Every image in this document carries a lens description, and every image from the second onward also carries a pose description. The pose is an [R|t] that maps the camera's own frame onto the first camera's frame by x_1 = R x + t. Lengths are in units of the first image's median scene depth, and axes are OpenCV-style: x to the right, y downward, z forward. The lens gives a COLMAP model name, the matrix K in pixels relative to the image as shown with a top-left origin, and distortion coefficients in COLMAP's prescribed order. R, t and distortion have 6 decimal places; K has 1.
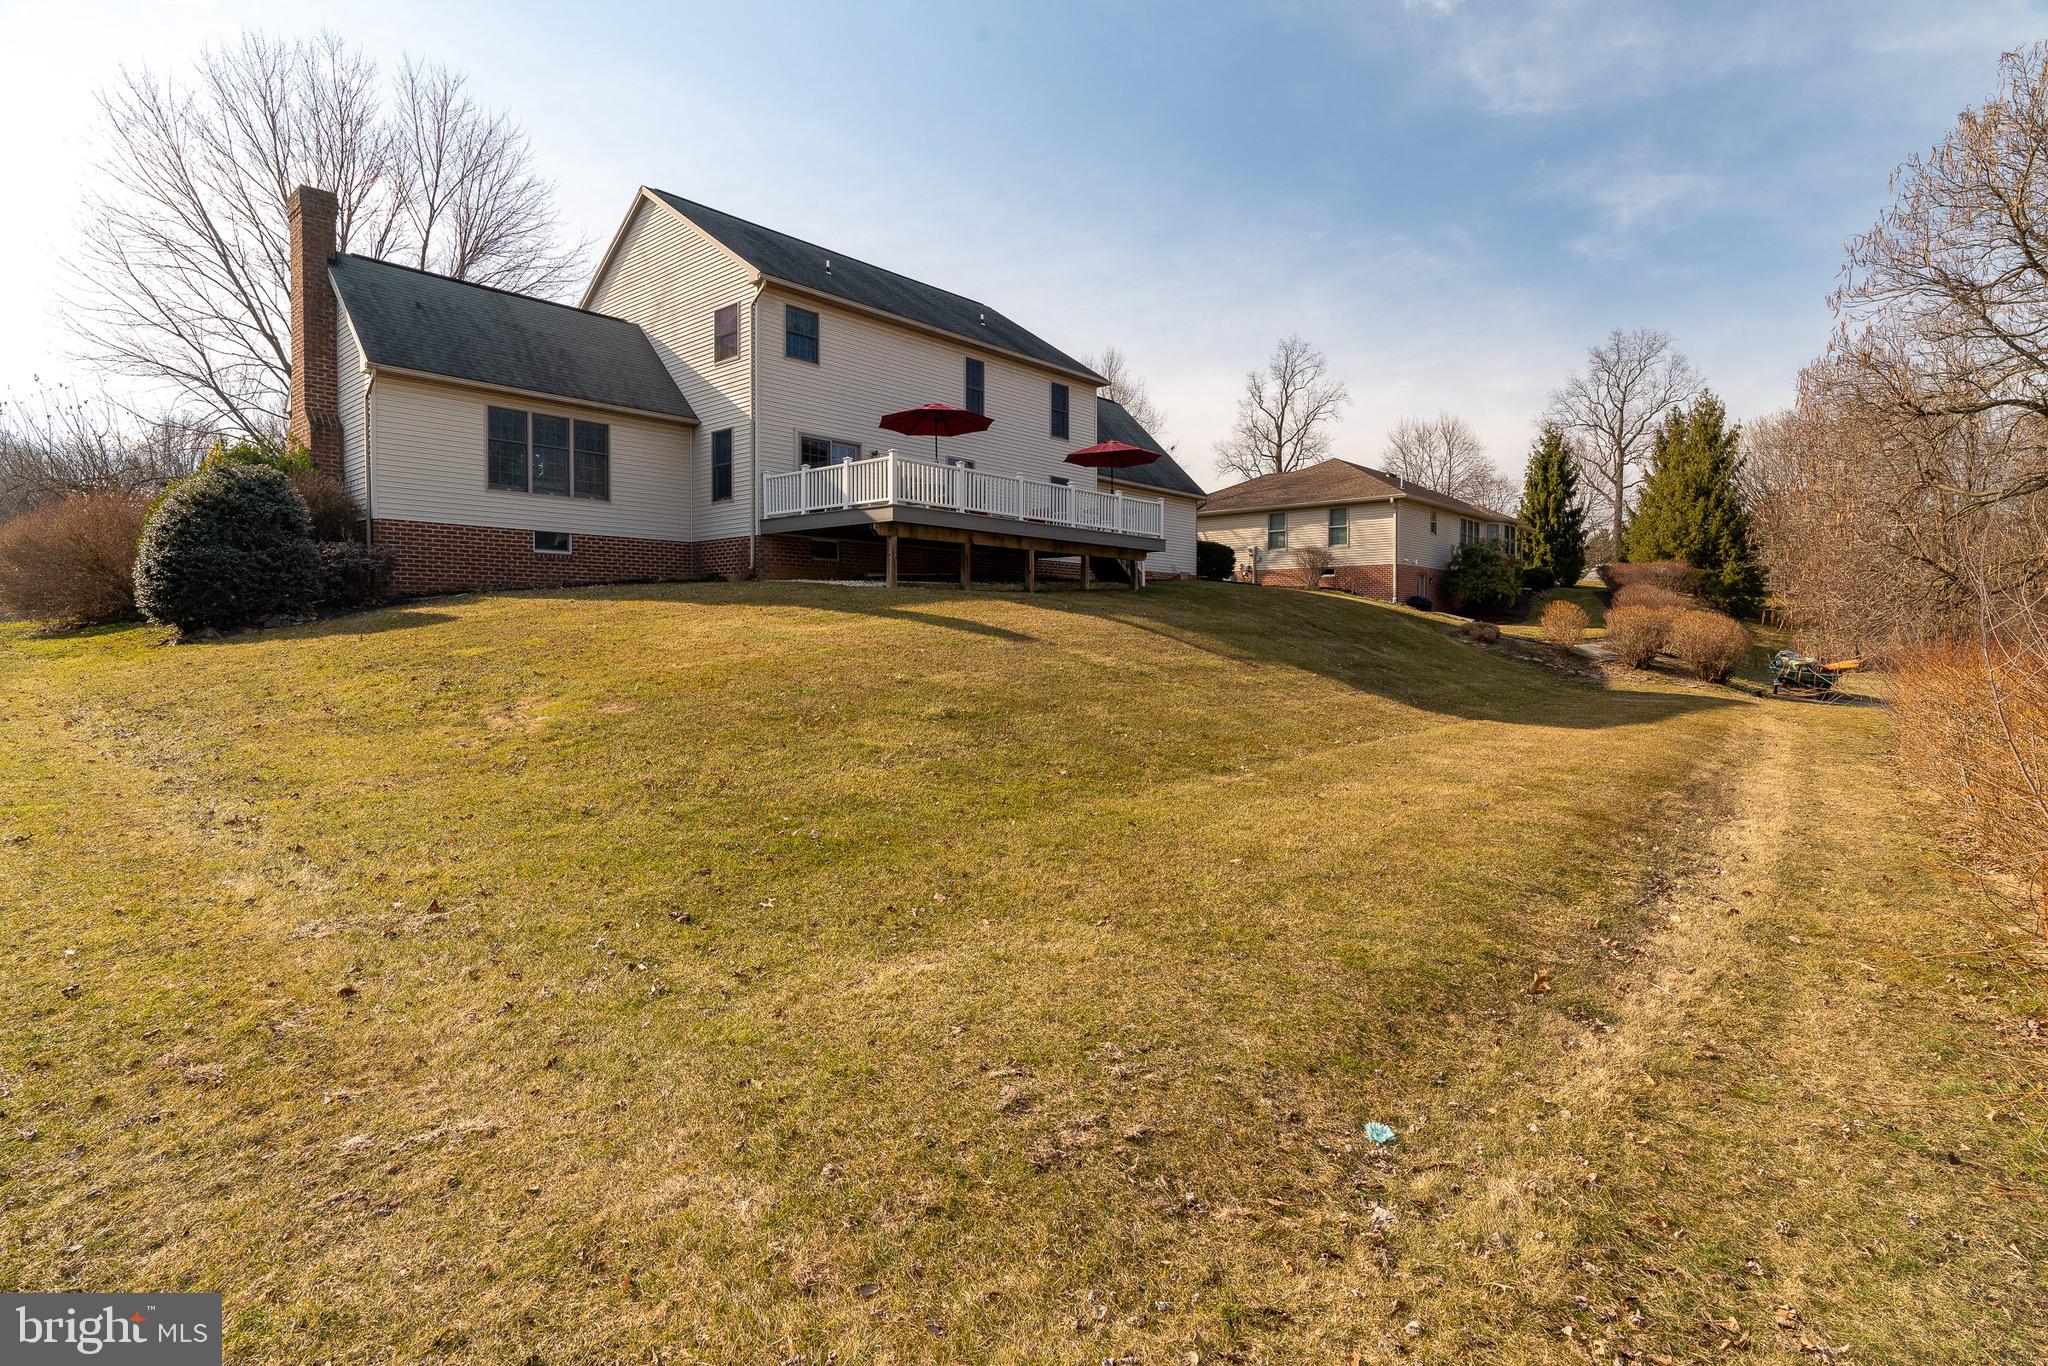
lens RADIAL K [[1117.0, 0, 1024.0], [0, 1117.0, 683.0], [0, 0, 1]] dist [-0.001779, -0.000110]
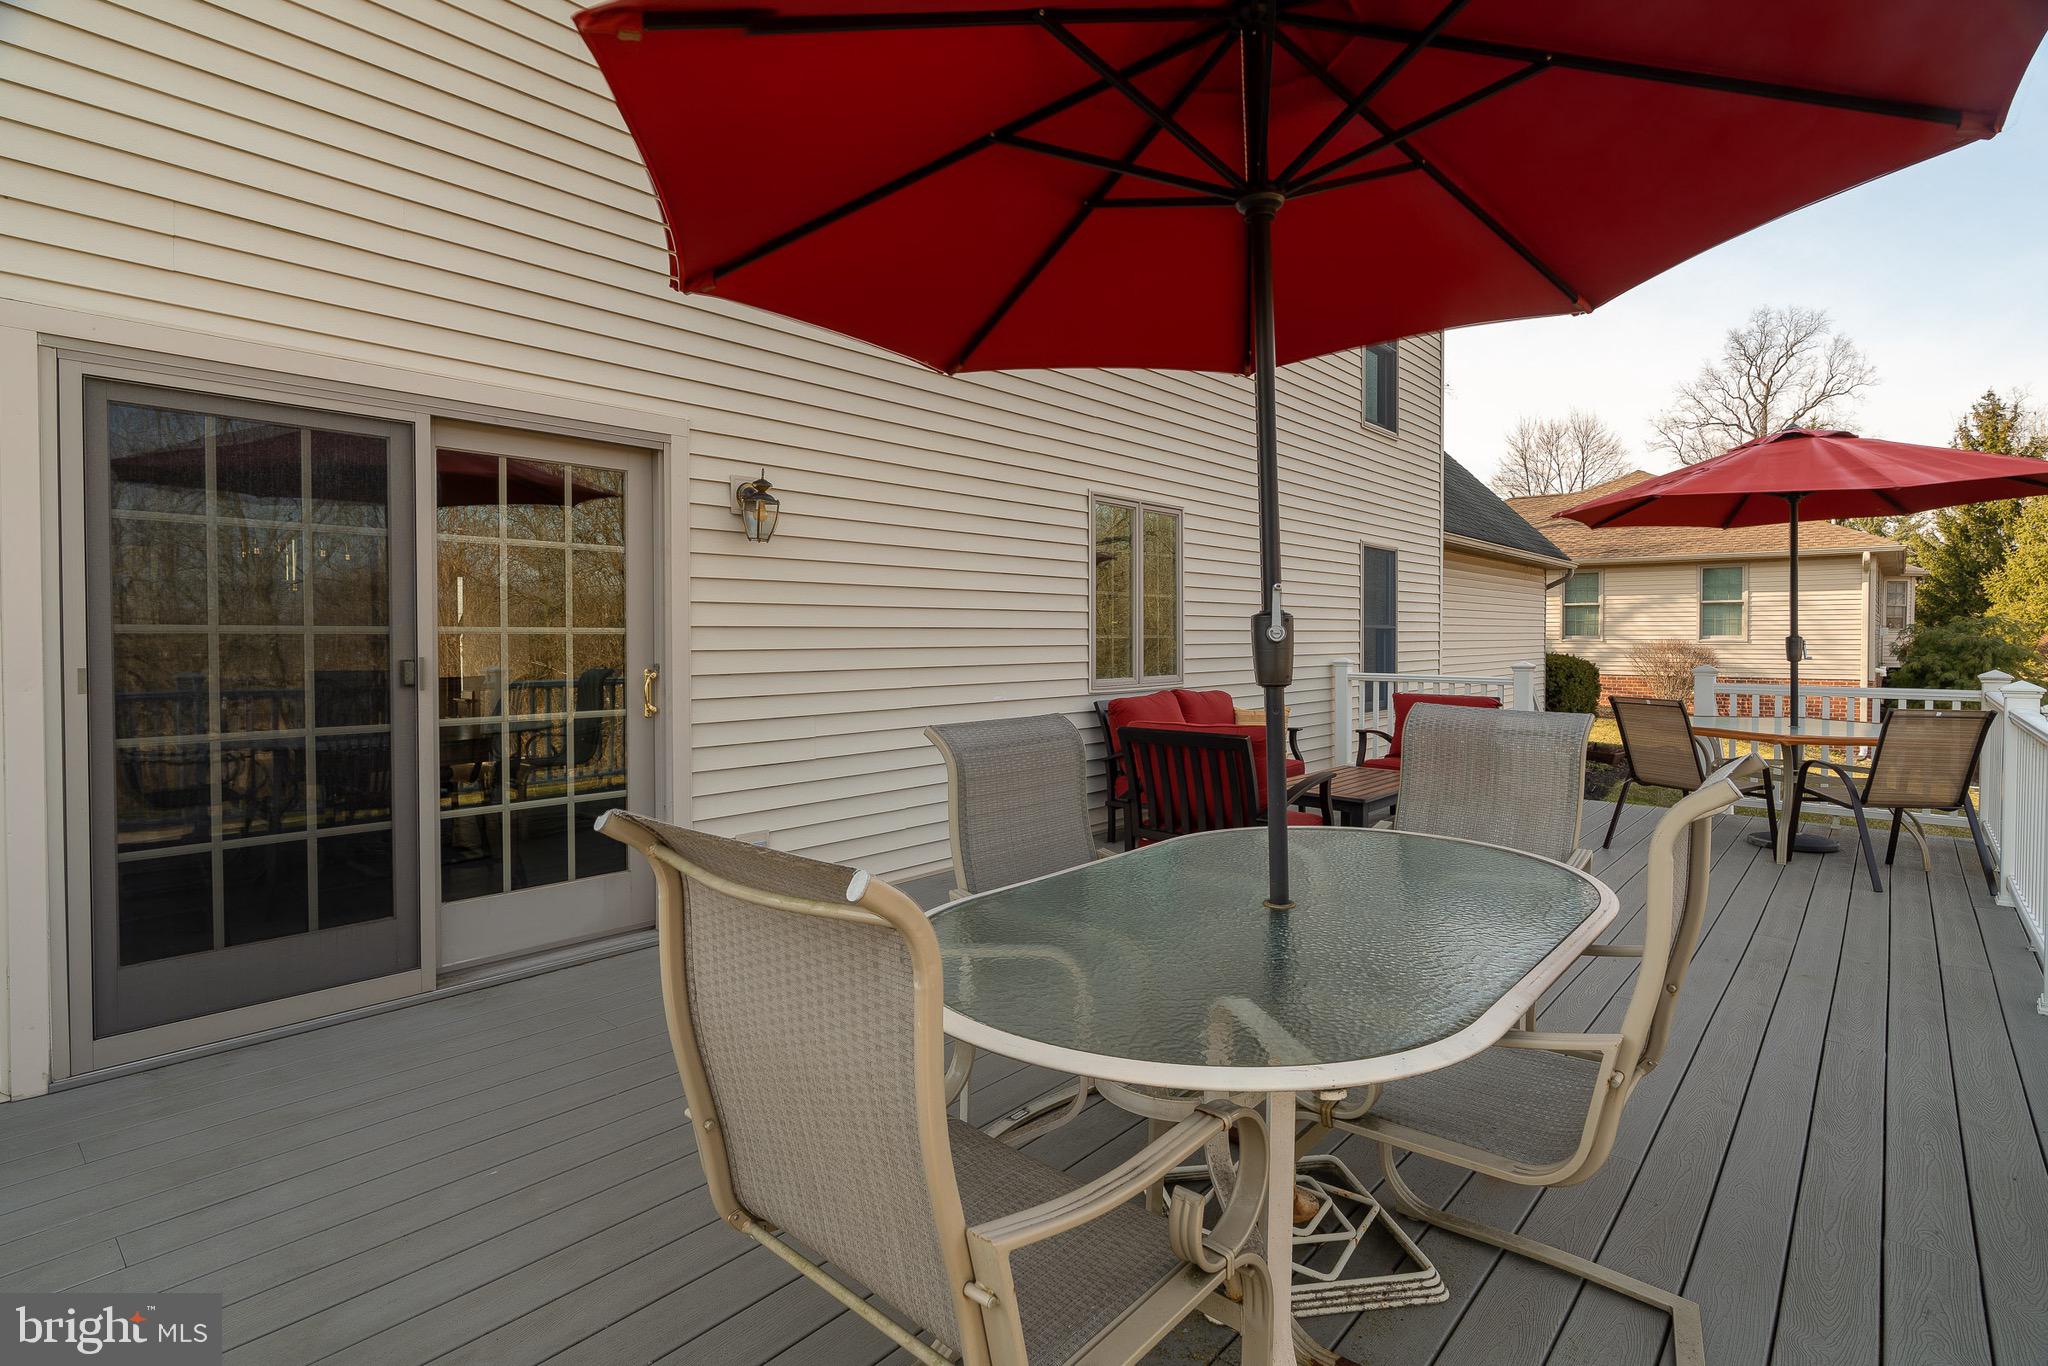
lens RADIAL K [[1007.0, 0, 1016.4], [0, 1007.0, 662.4], [0, 0, 1]] dist [0.000593, -0.000273]
pose [[0.999915, -0.006654, 0.011232, -0.058348], [0.006710, 0.999966, -0.004891, -0.117144], [-0.011199, 0.004966, 0.999925, 0.557634]]
